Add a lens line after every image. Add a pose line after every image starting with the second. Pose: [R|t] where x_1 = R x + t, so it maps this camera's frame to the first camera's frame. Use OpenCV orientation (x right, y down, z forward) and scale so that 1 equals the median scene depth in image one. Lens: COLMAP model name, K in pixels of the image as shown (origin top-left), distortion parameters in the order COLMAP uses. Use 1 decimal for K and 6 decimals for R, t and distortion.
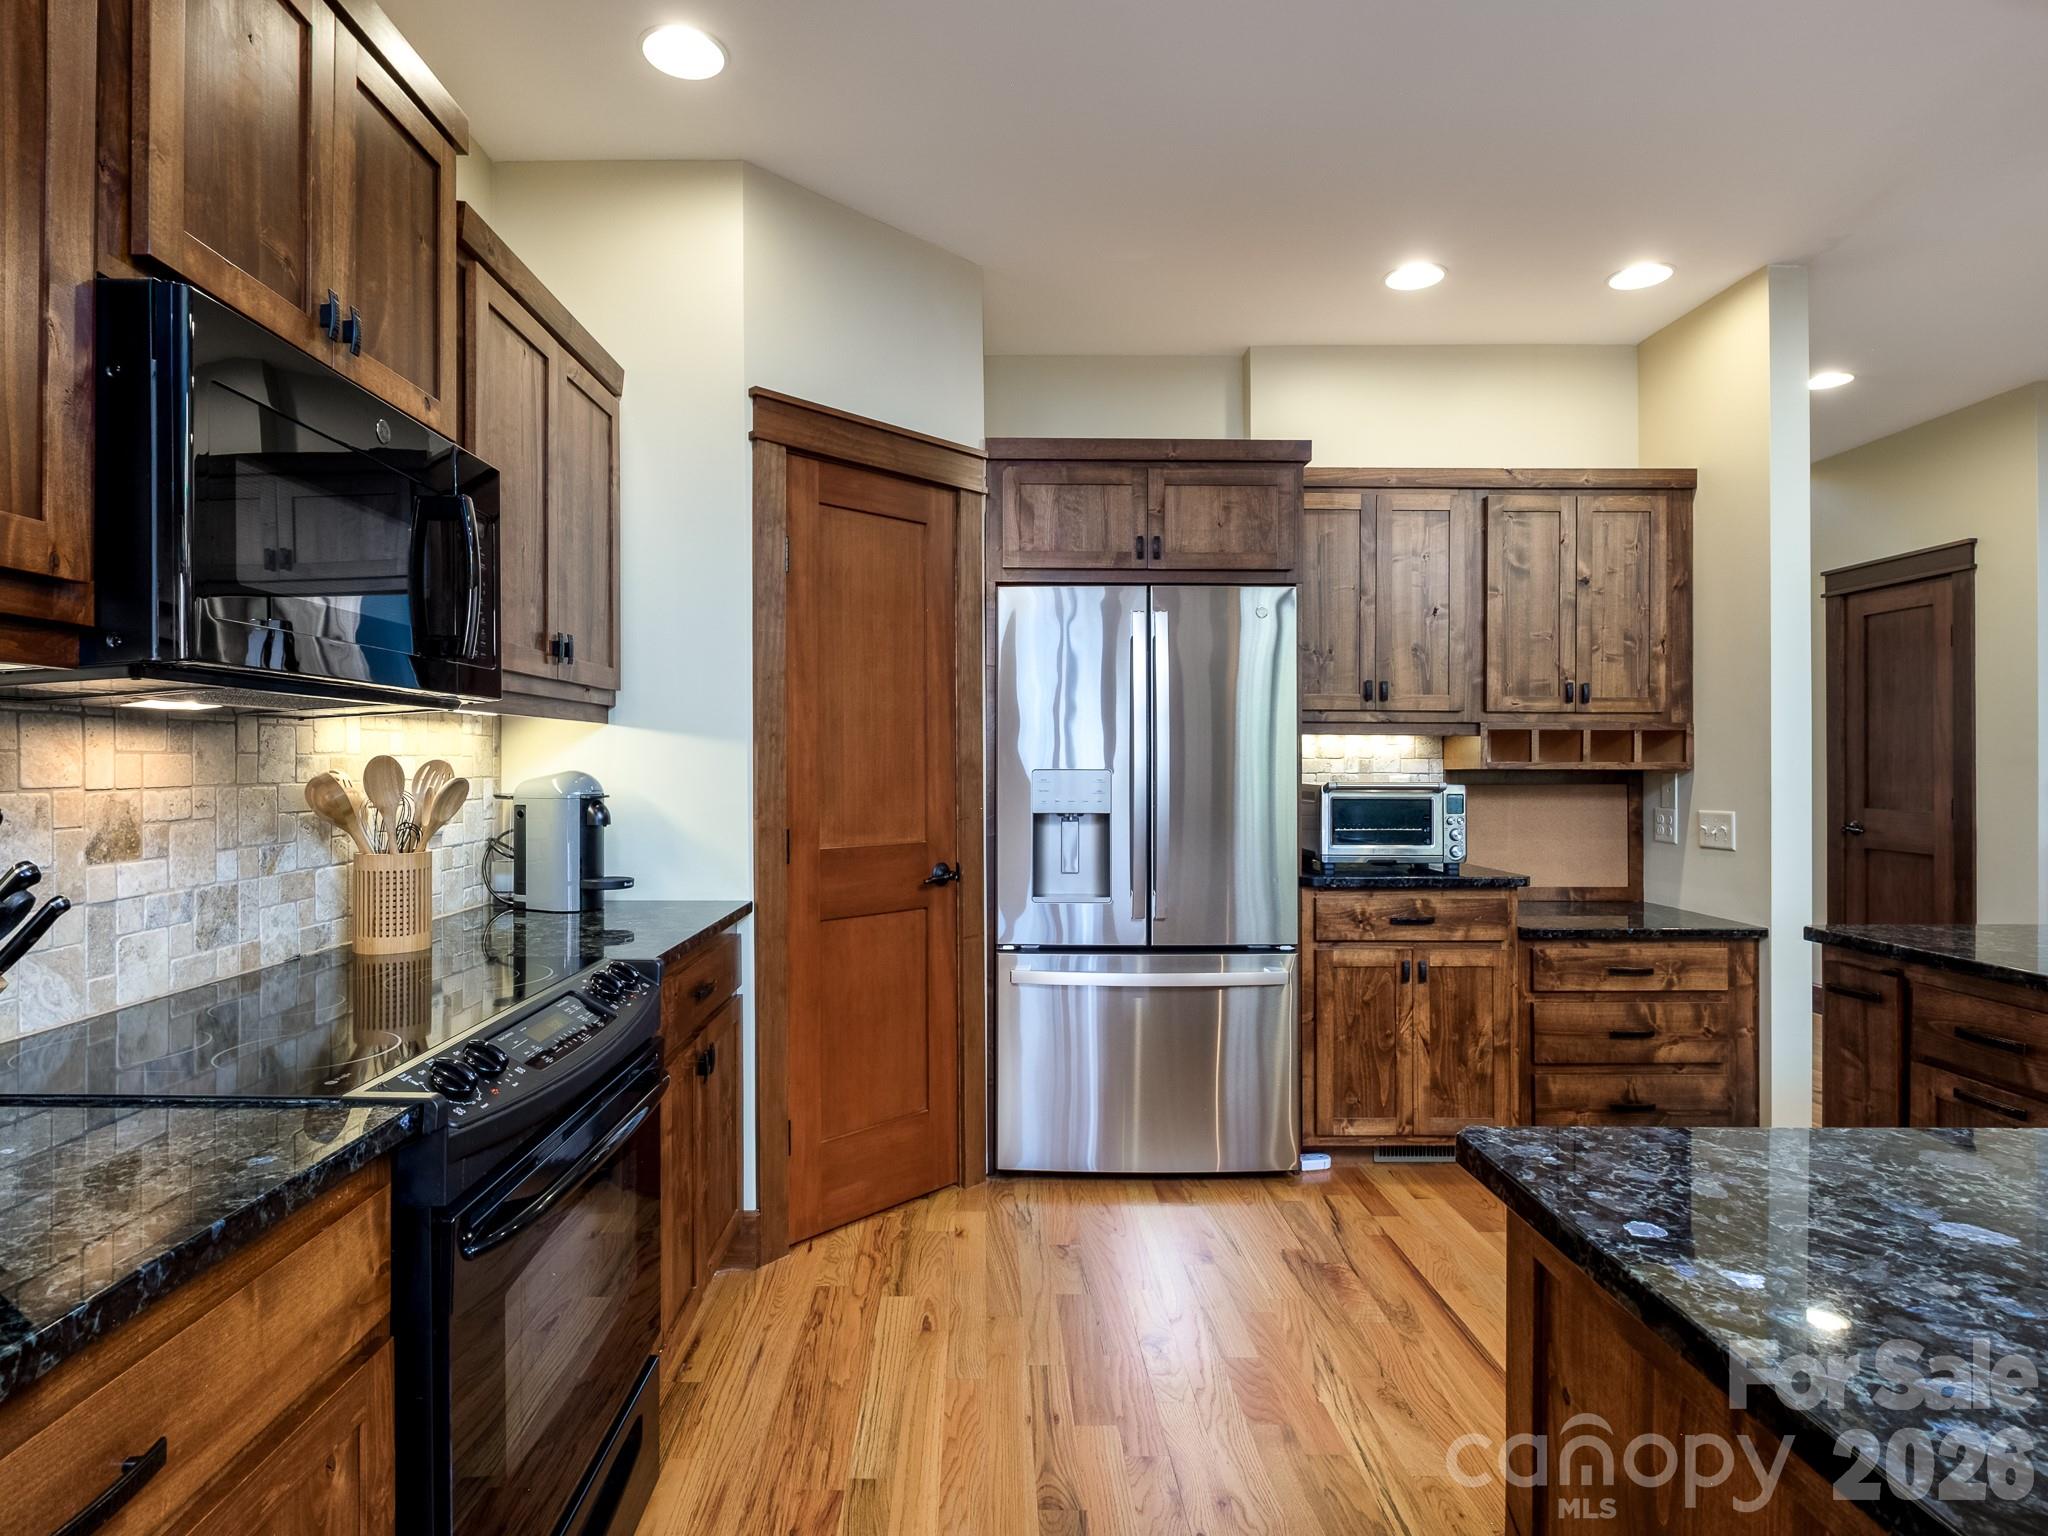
lens RADIAL K [[1096.9, 0, 973.7], [0, 1096.9, 770.1], [0, 0, 1]] dist [0.007782, -0.000138]
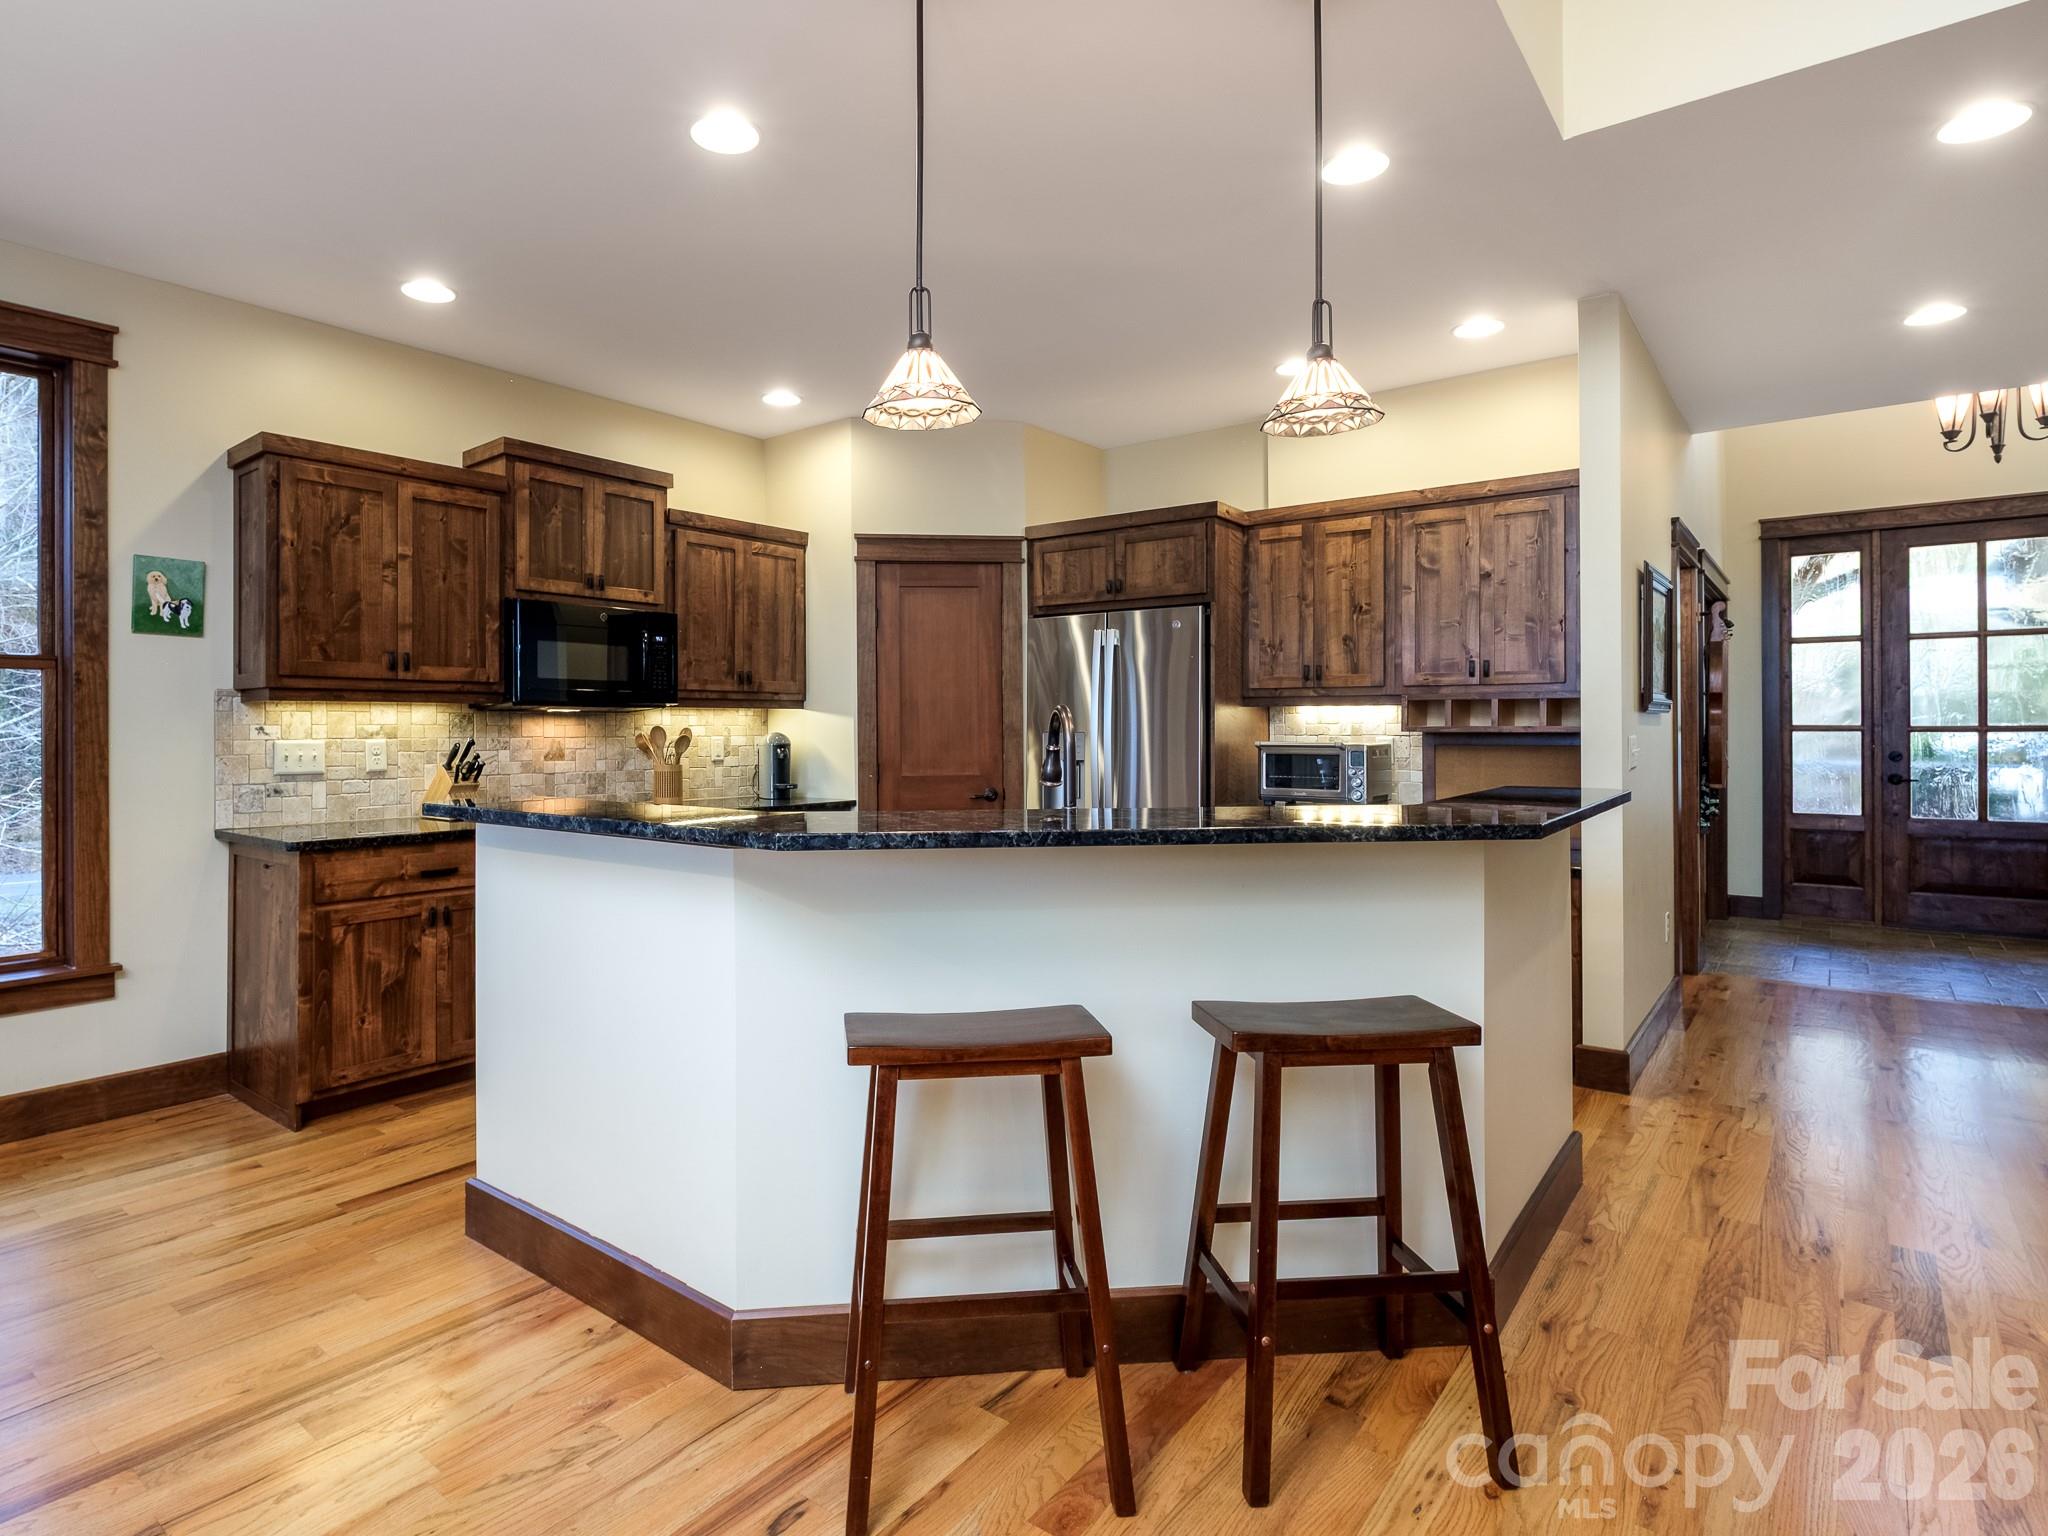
lens RADIAL K [[1096.9, 0, 935.5], [0, 1096.9, 730.9], [0, 0, 1]] dist [0.007782, -0.000138]
pose [[0.774891, -0.001014, -0.632094, 0.918114], [-0.002225, 0.999988, -0.004332, 0.004418], [0.632091, 0.004763, 0.774879, -0.329128]]
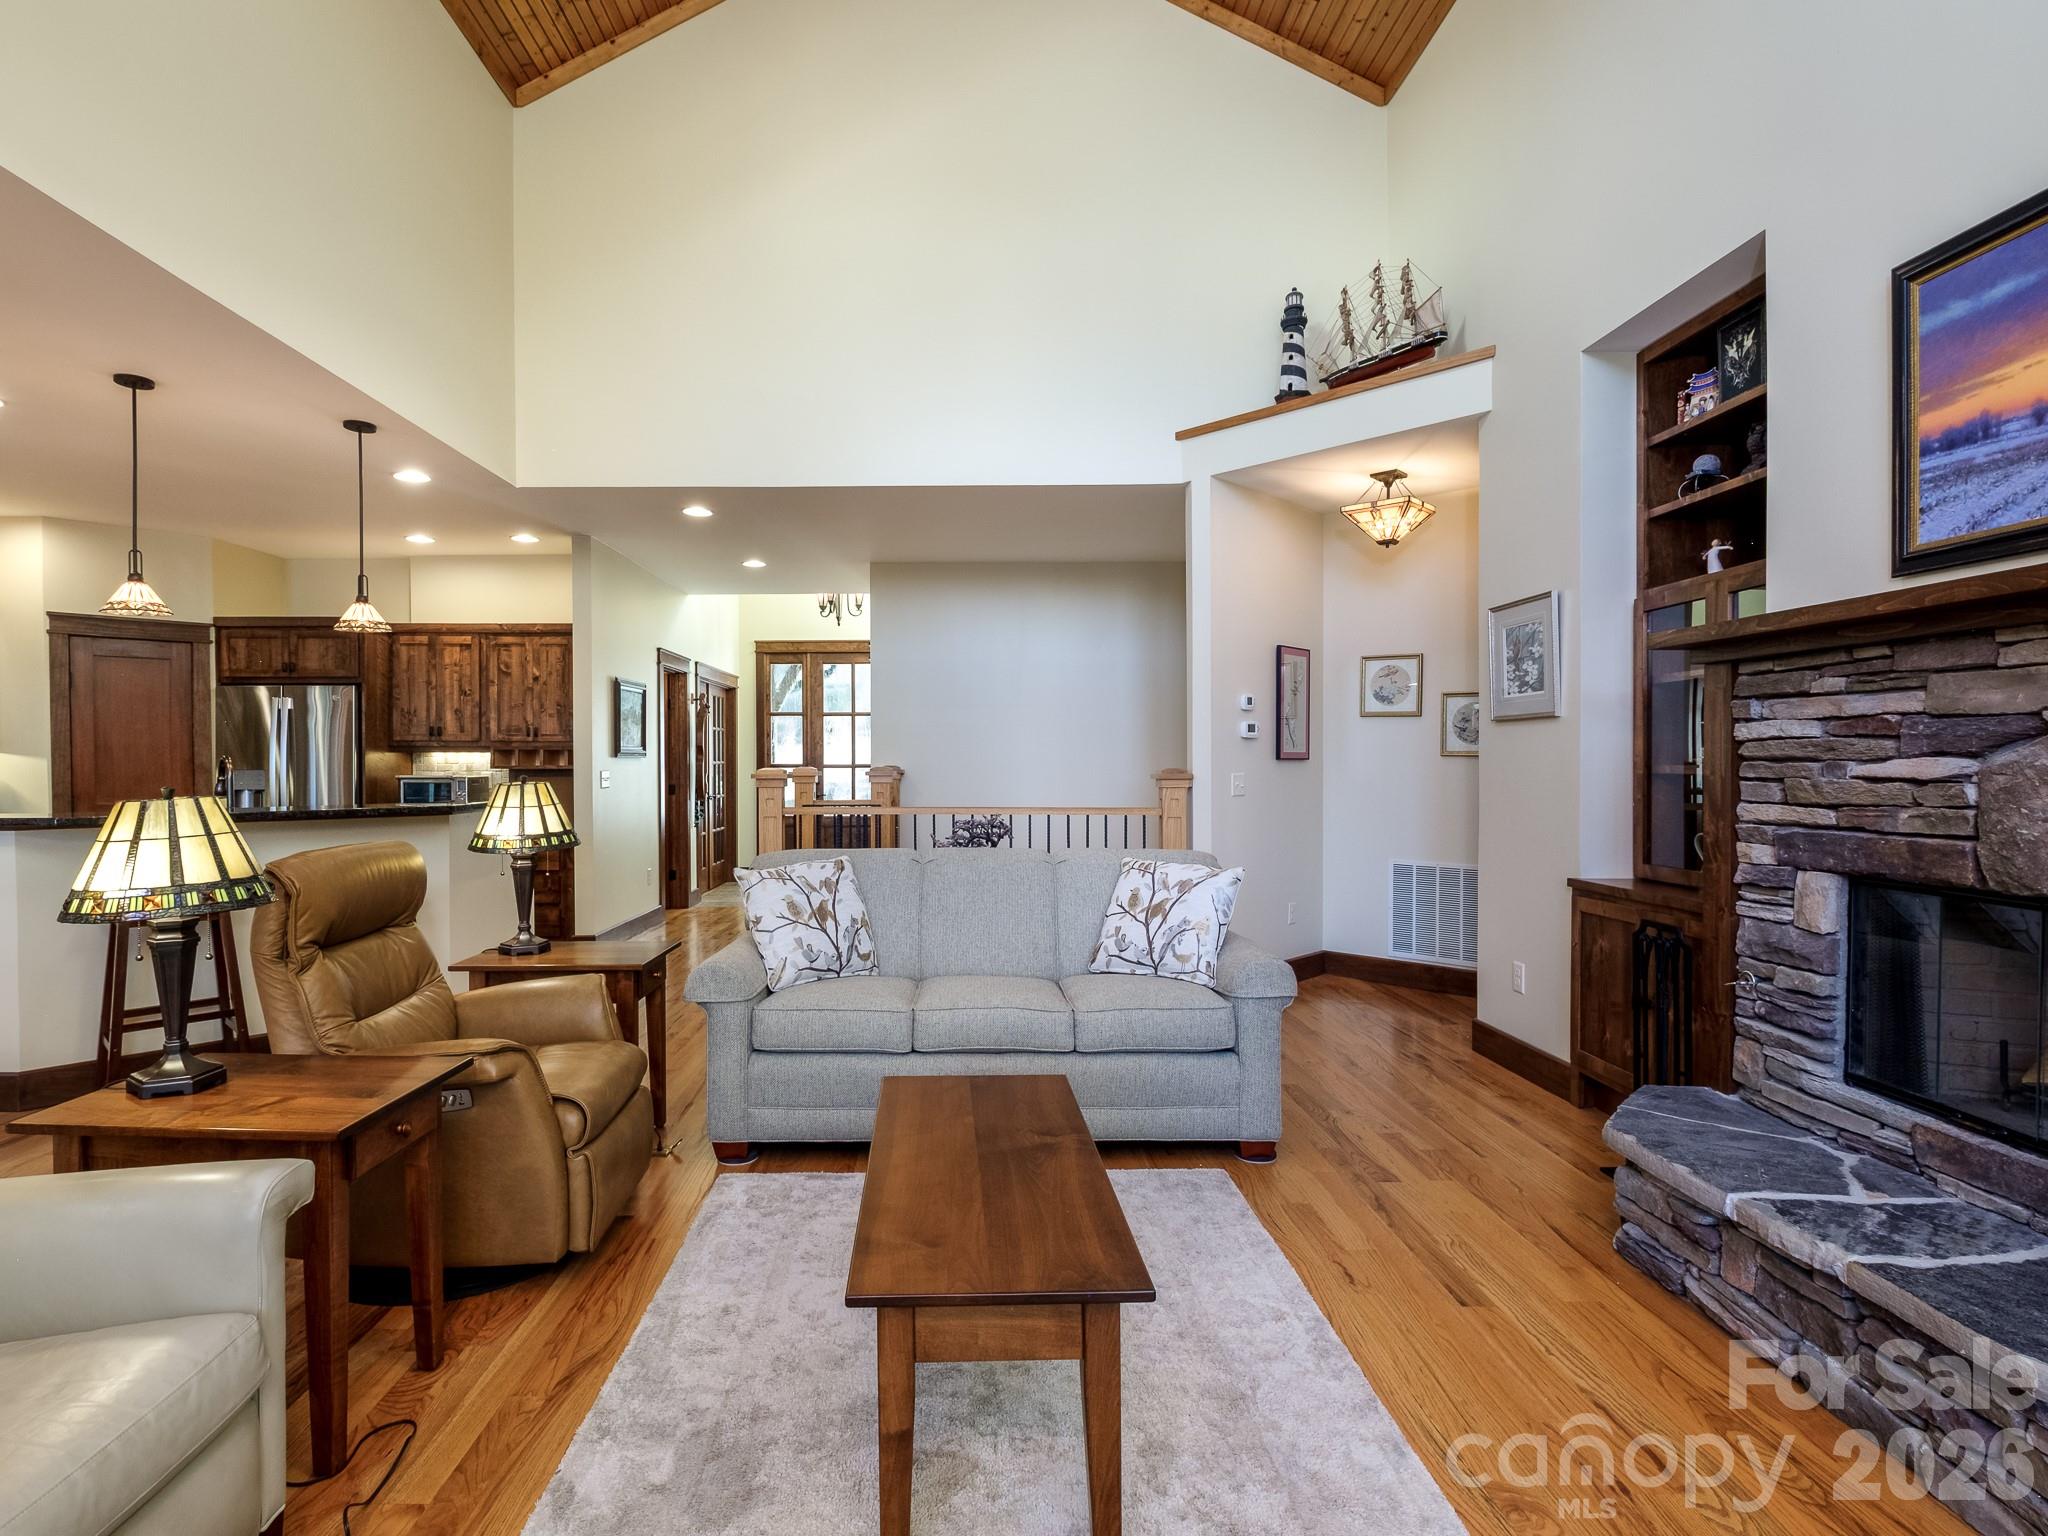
lens RADIAL K [[1096.9, 0, 972.0], [0, 1096.9, 774.5], [0, 0, 1]] dist [0.007782, -0.000138]
pose [[0.999934, -0.002983, -0.011084, 1.515928], [0.002988, 0.999995, 0.000422, 0.012168], [0.011083, -0.000455, 0.999938, -1.145809]]
